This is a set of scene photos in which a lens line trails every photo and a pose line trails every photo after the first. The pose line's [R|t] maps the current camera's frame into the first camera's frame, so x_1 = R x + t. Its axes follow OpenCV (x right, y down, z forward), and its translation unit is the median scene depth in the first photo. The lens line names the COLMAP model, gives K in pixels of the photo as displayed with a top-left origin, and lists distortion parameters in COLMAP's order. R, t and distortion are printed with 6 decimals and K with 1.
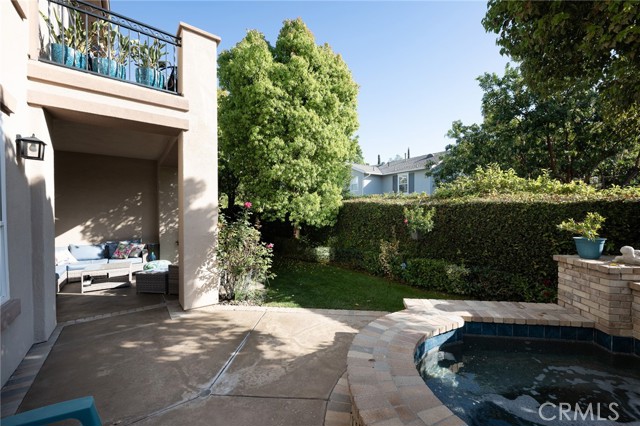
lens RADIAL K [[252.6, 0, 321.1], [0, 252.6, 216.3], [0, 0, 1]] dist [0.002065, 0.000249]
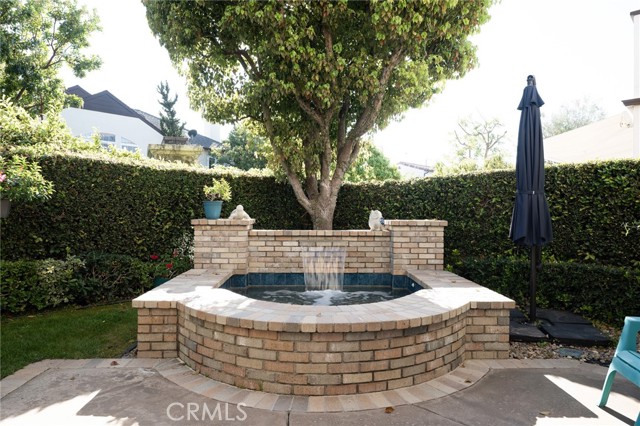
lens RADIAL K [[423.4, 0, 320.2], [0, 423.4, 214.0], [0, 0, 1]] dist [-0.002823, 0.007257]
pose [[-0.157295, -0.001695, 0.987550, -0.806742], [0.013467, 0.999902, 0.003861, 0.134912], [-0.987460, 0.013906, -0.157257, 0.785296]]
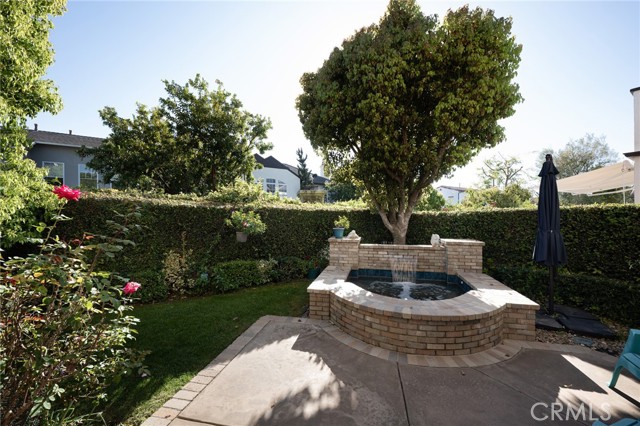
lens RADIAL K [[252.6, 0, 320.7], [0, 252.6, 215.1], [0, 0, 1]] dist [0.002065, 0.000249]
pose [[0.095830, 0.005553, 0.995382, -0.917931], [0.016846, 0.999832, -0.007200, -0.006662], [-0.995255, 0.017458, 0.095721, 0.900944]]
